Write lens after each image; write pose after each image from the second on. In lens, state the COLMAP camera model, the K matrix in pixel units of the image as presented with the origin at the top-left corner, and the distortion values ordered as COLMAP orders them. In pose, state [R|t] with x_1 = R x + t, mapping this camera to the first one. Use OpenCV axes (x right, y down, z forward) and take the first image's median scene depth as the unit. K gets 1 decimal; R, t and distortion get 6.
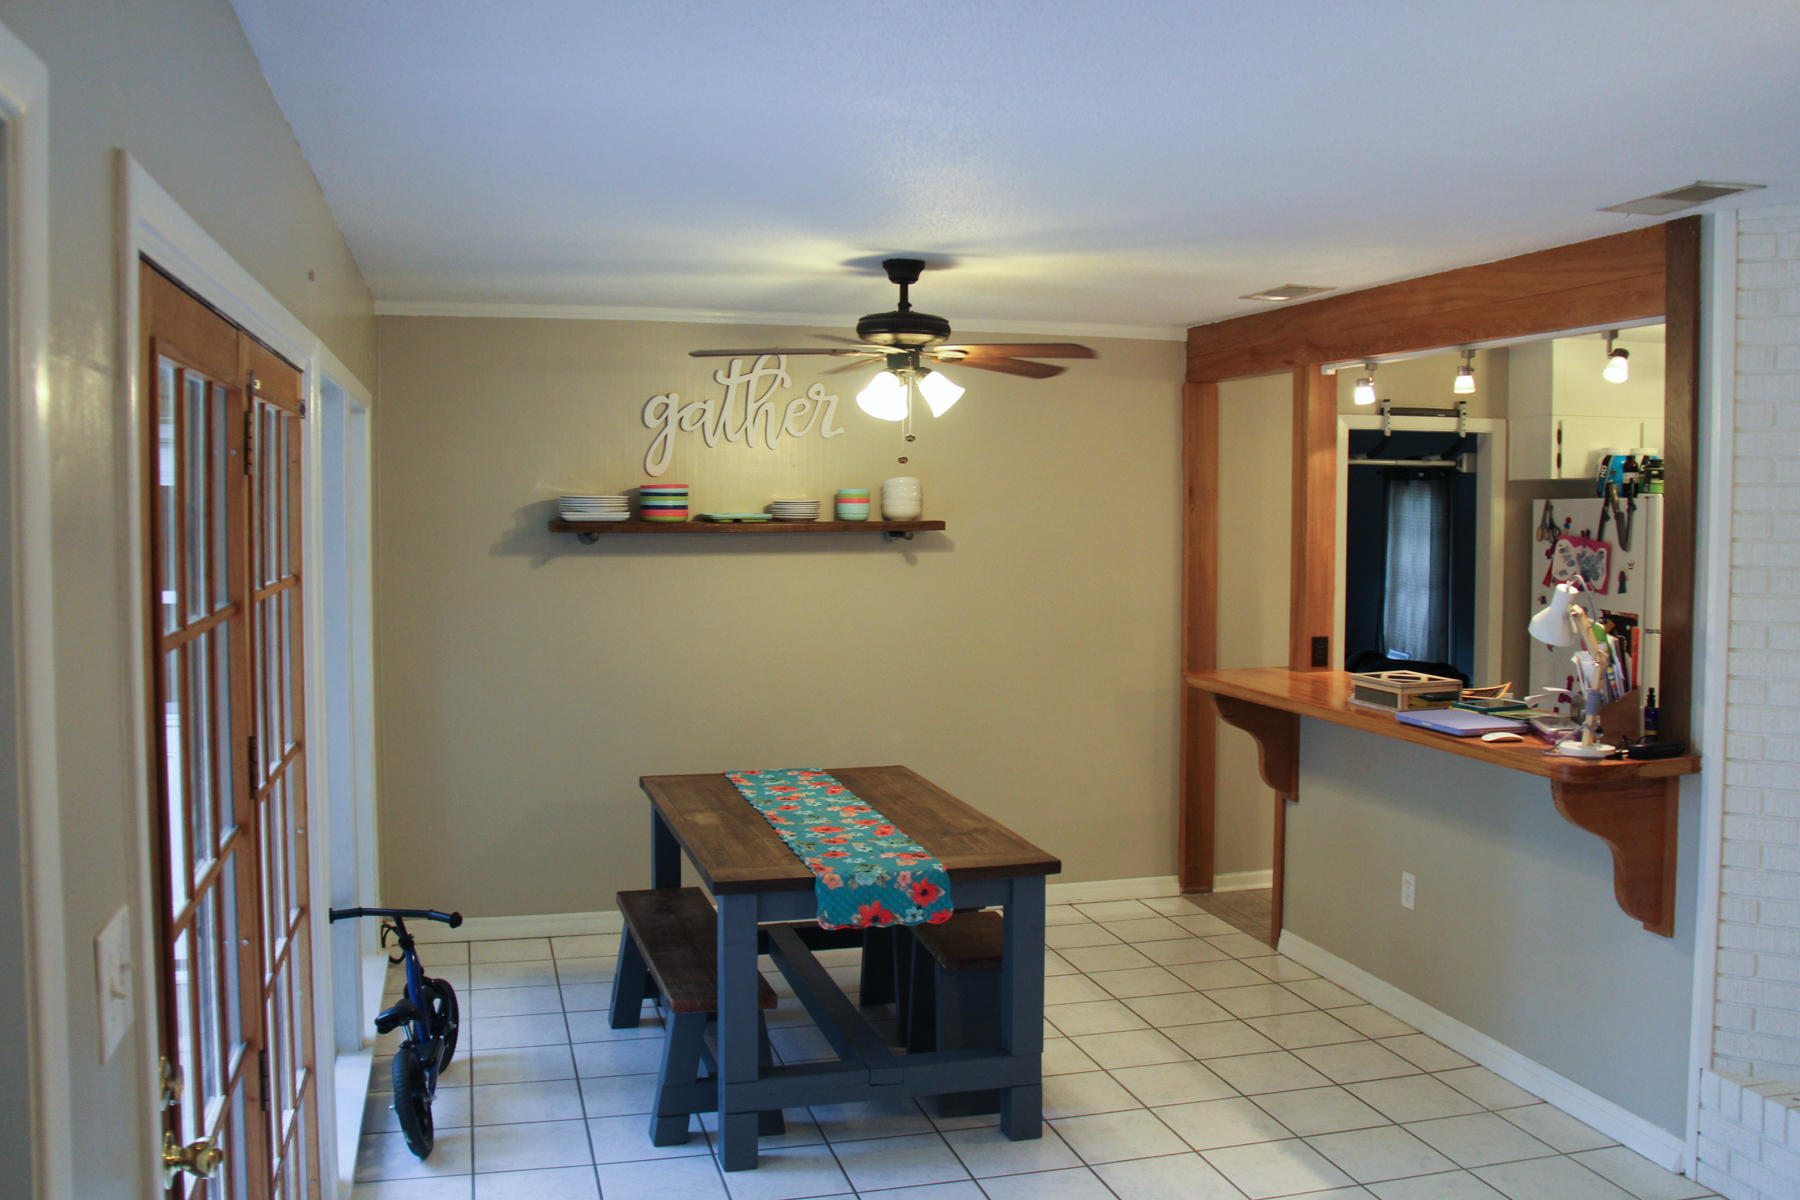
lens RADIAL K [[1562.8, 0, 952.5], [0, 1562.8, 588.8], [0, 0, 1]] dist [-0.181118, 0.157492]
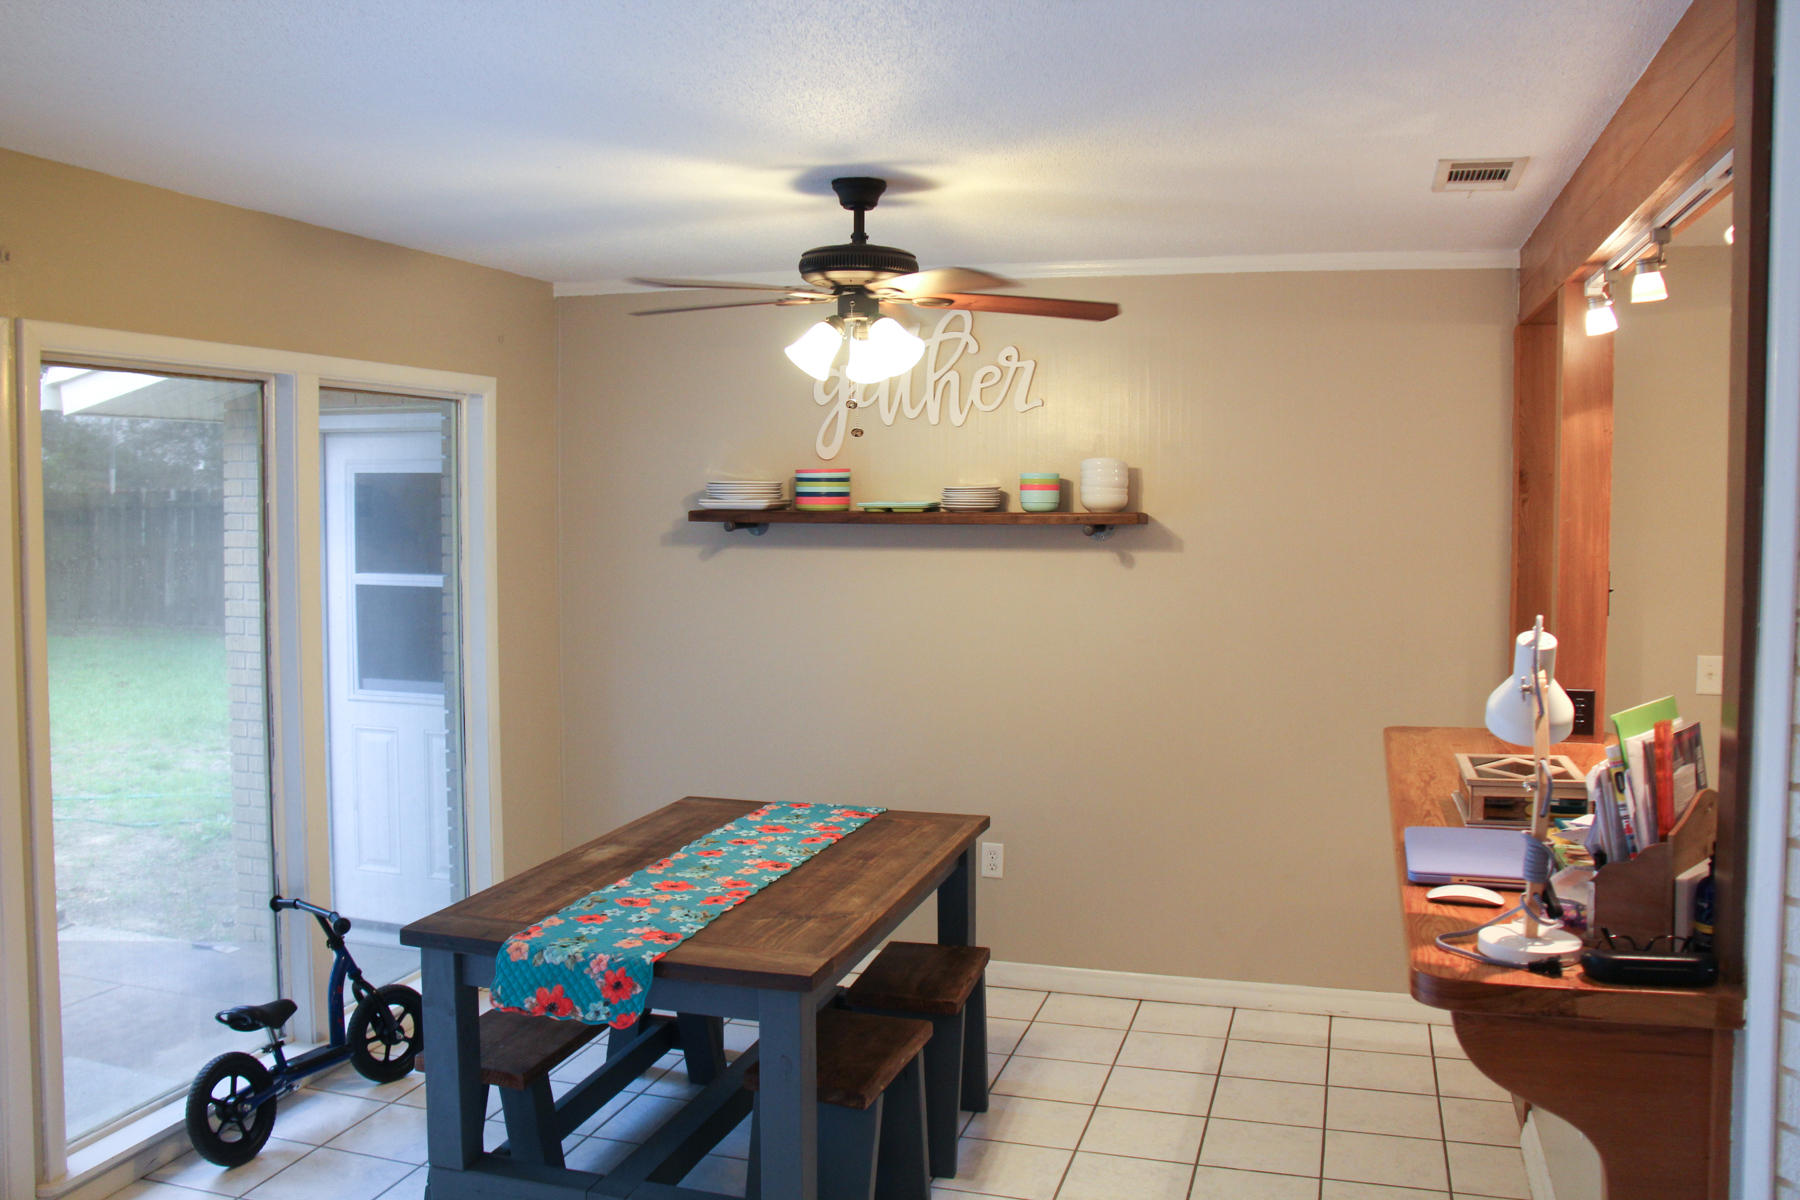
lens RADIAL K [[1562.8, 0, 893.4], [0, 1562.8, 585.0], [0, 0, 1]] dist [-0.181118, 0.157492]
pose [[0.832951, 0.031950, -0.552424, 0.423695], [-0.031562, 0.999450, 0.010215, -0.014220], [0.552446, 0.008927, 0.833501, 0.354954]]
